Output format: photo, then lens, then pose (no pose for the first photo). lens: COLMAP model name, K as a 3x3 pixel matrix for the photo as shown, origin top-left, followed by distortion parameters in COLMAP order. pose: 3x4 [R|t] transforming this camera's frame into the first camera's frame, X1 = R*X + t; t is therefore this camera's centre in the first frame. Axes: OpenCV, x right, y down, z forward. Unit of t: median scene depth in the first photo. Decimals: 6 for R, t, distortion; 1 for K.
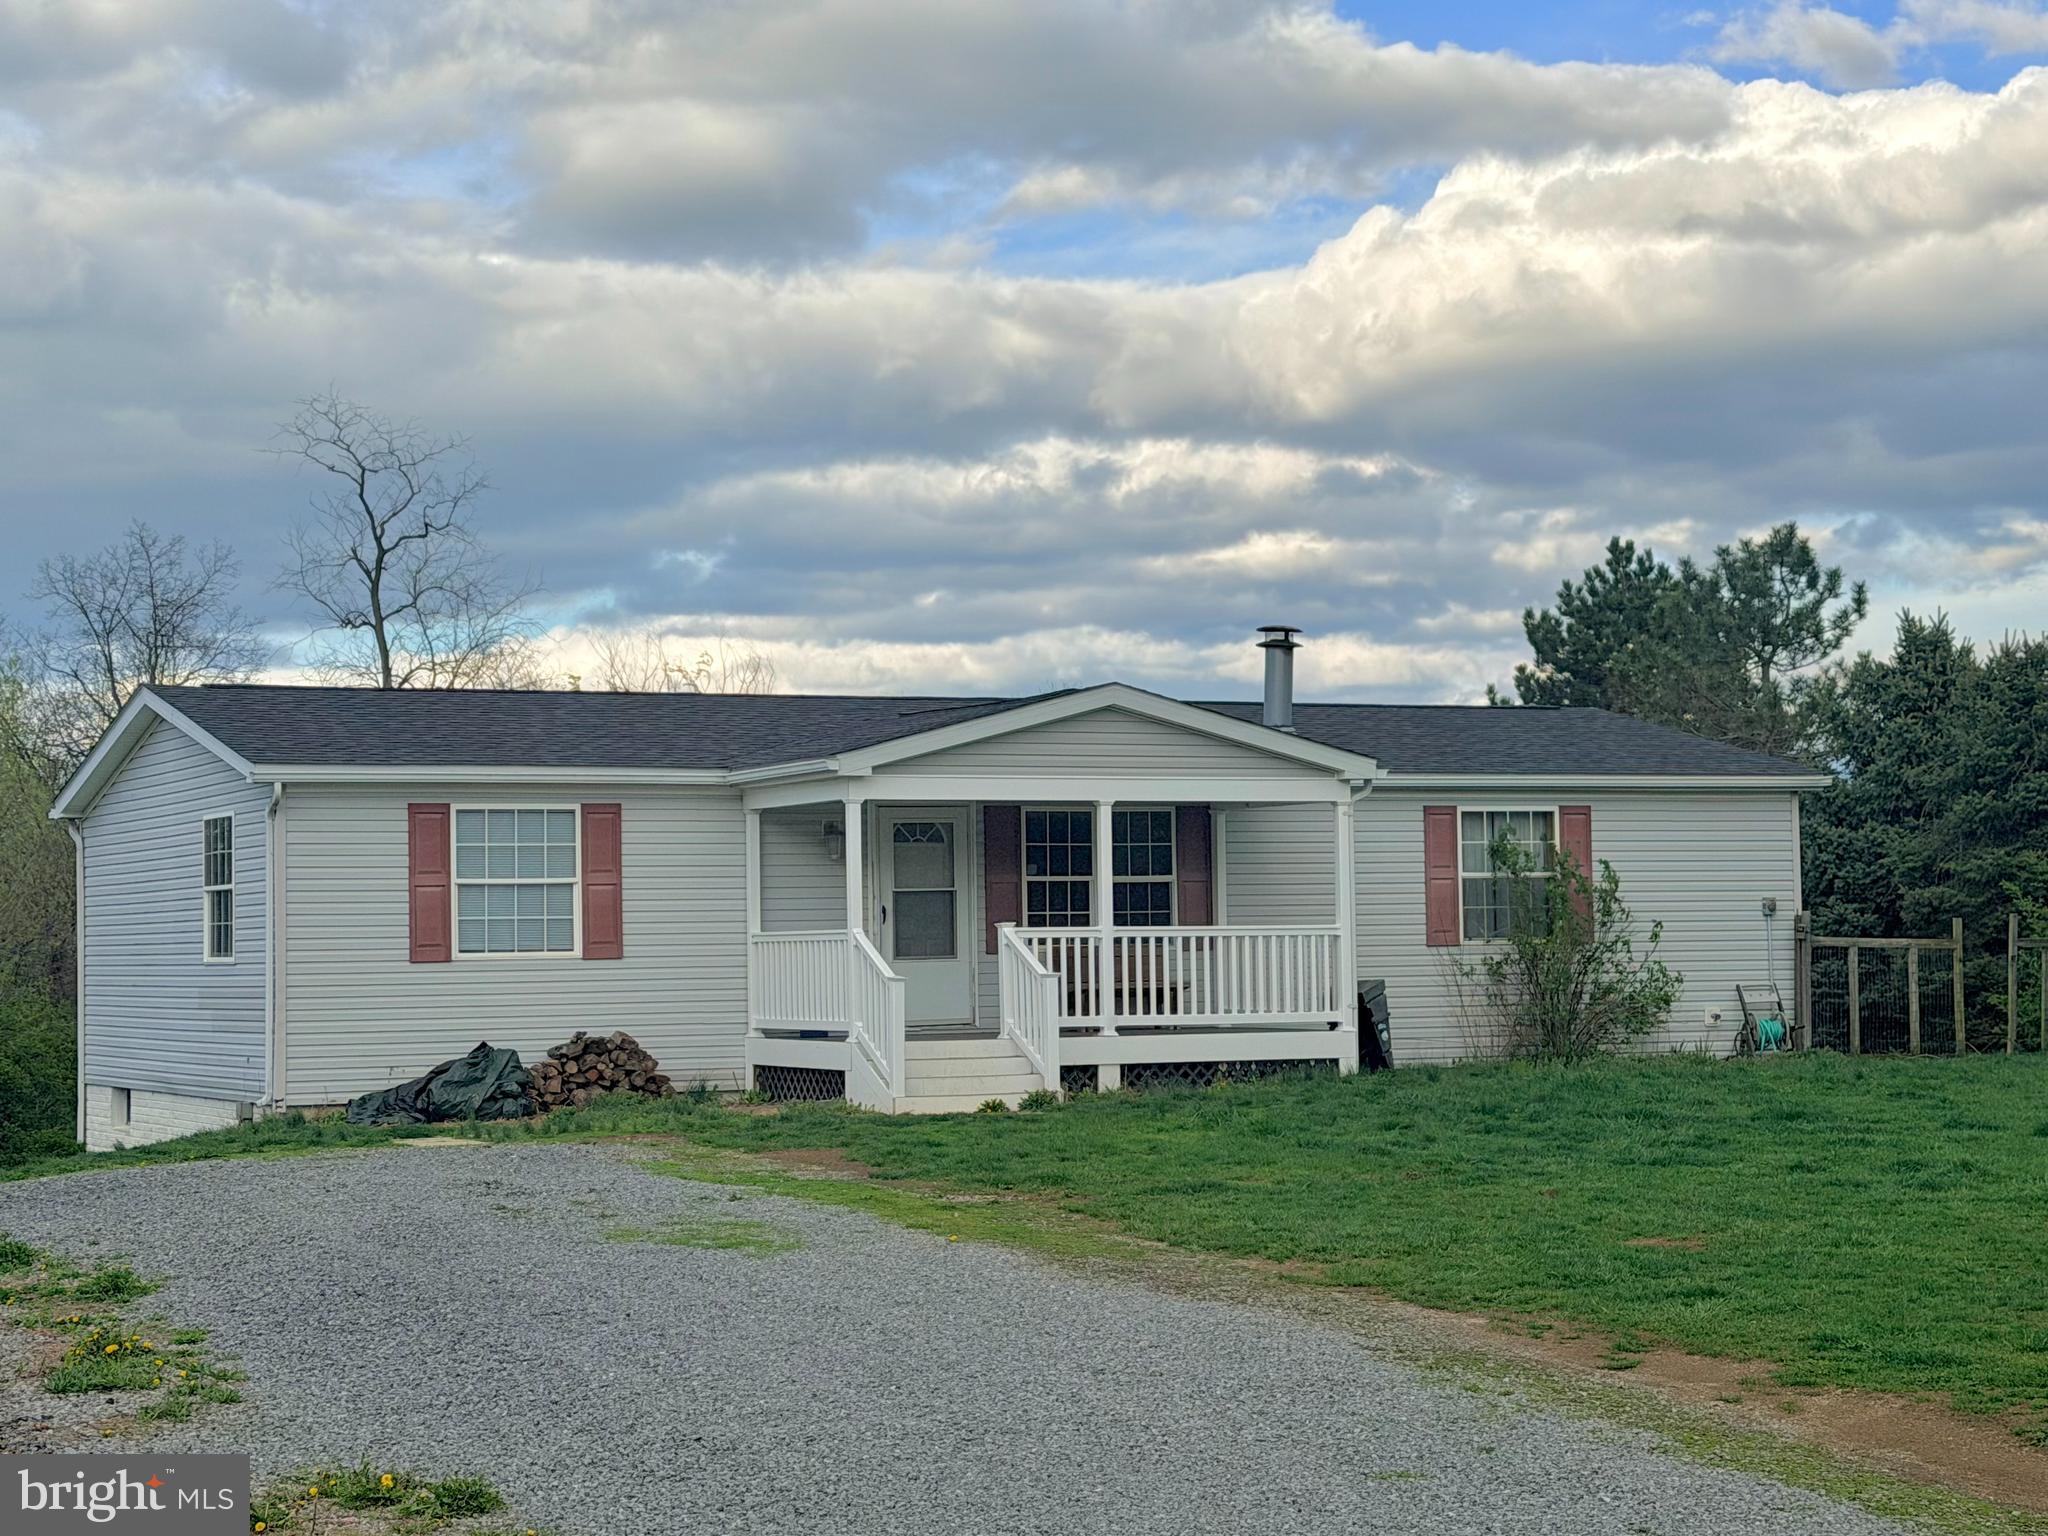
lens RADIAL K [[3926.0, 0, 1015.7], [0, 3926.0, 756.2], [0, 0, 1]] dist [0.157822, 0.000000]
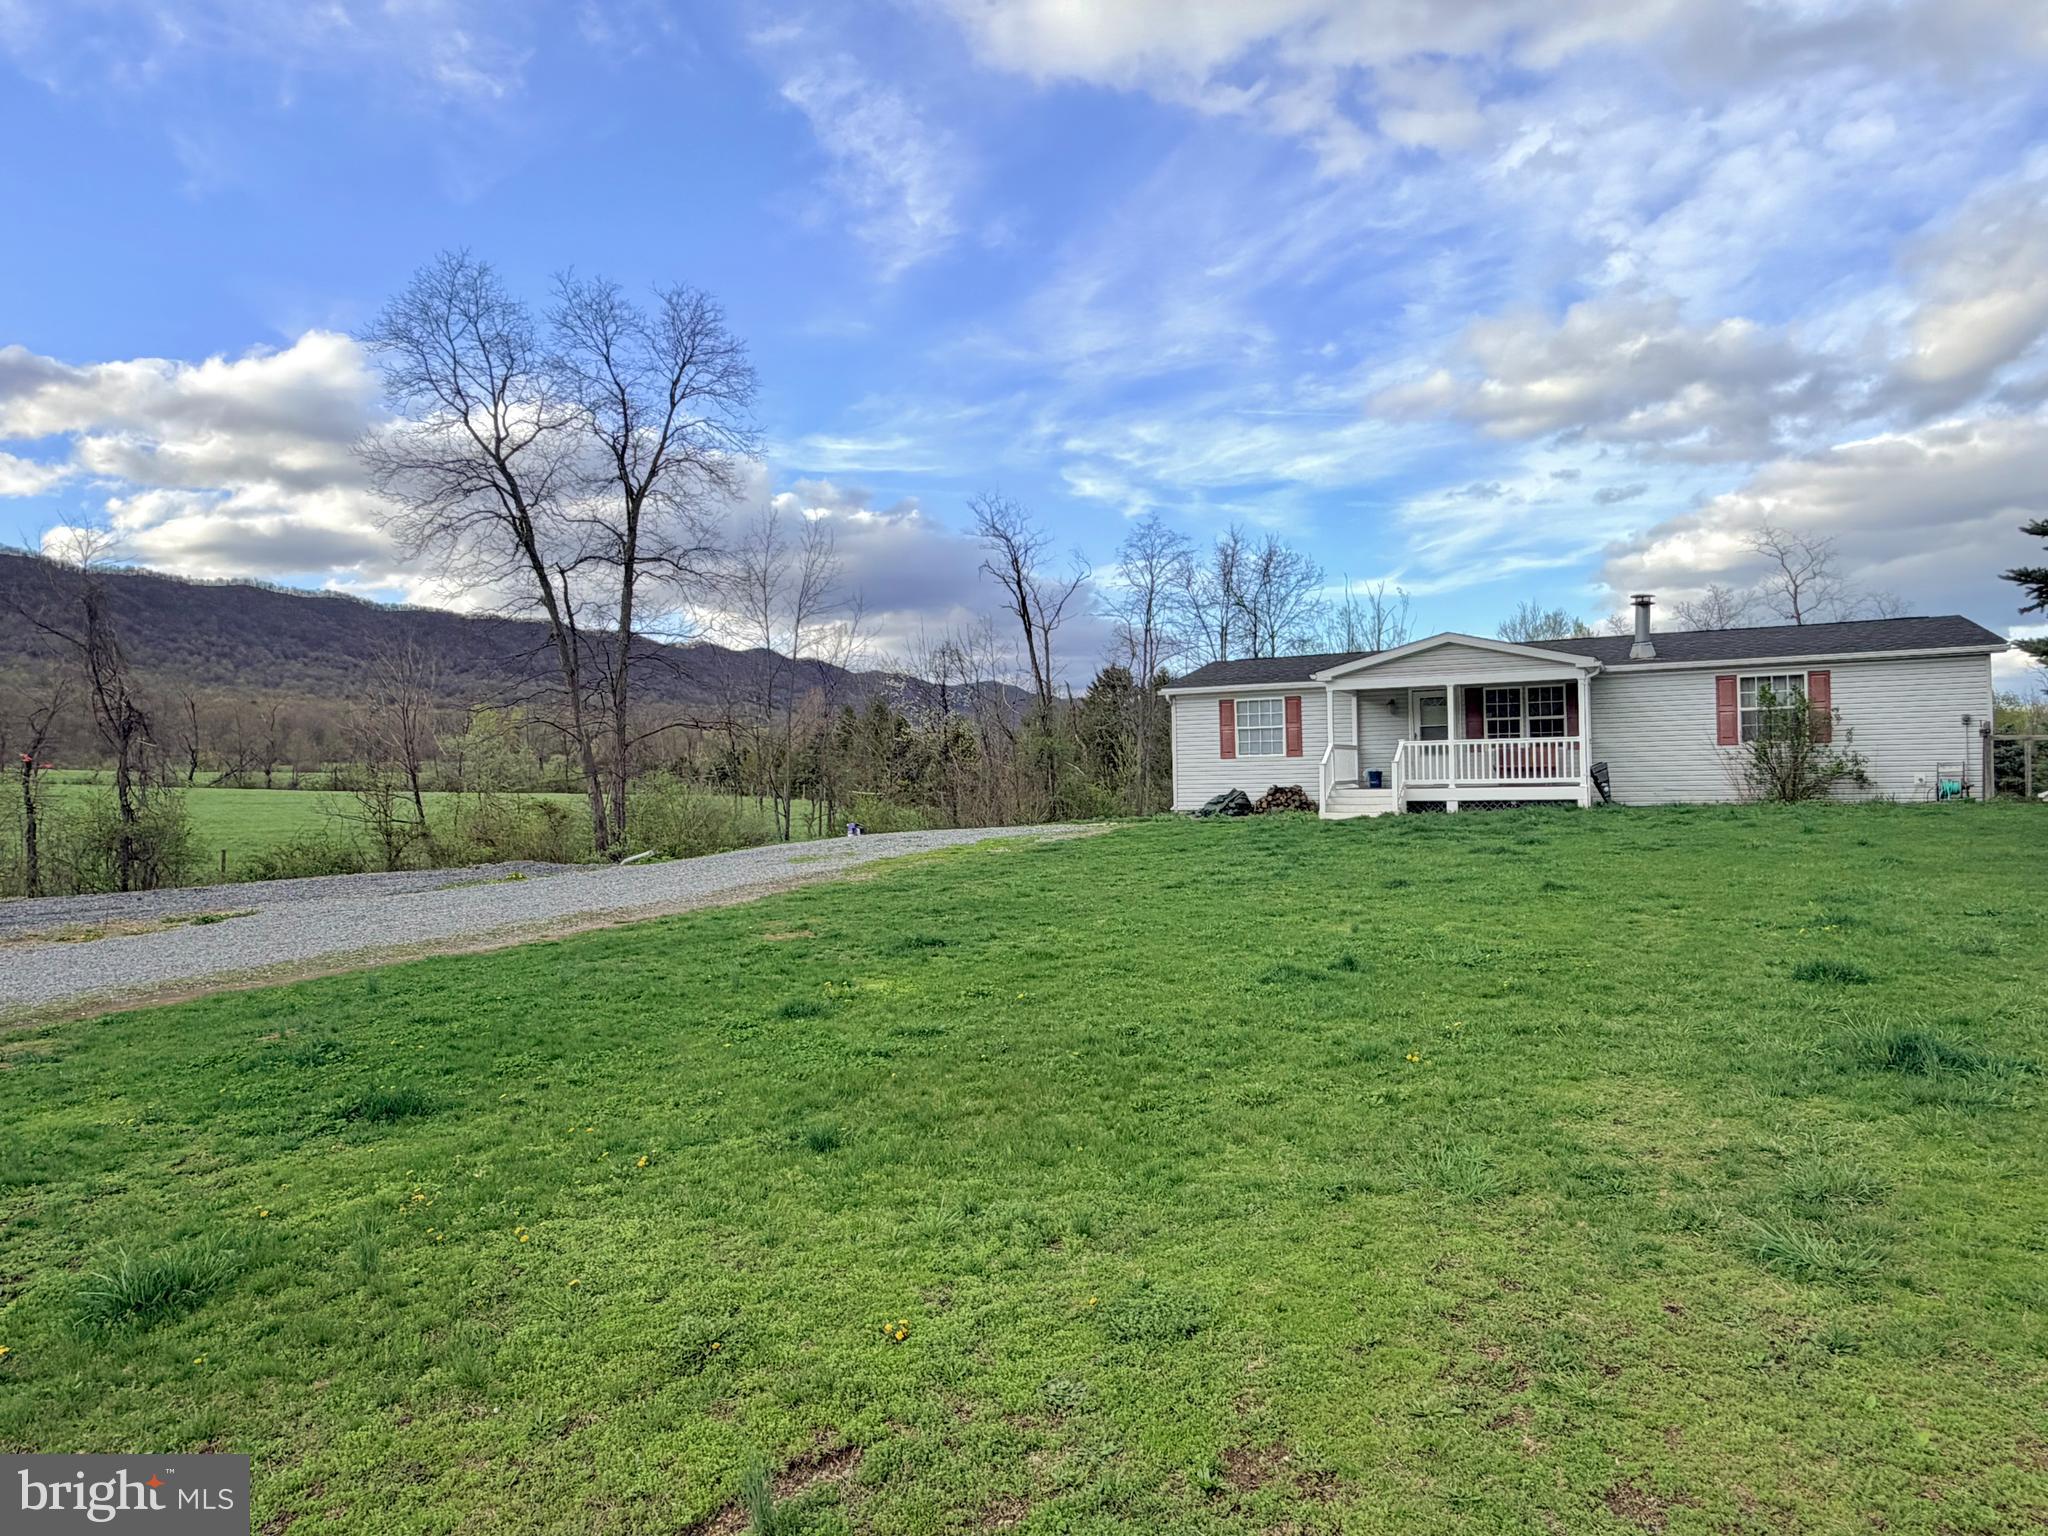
lens RADIAL K [[1245.6, 0, 1025.4], [0, 1245.6, 771.3], [0, 0, 1]] dist [0.001144, -0.000236]
pose [[0.627503, -0.000855, -0.778613, 0.436344], [0.052482, 0.997772, 0.041201, 0.018777], [0.776843, -0.066717, 0.626150, 0.360341]]
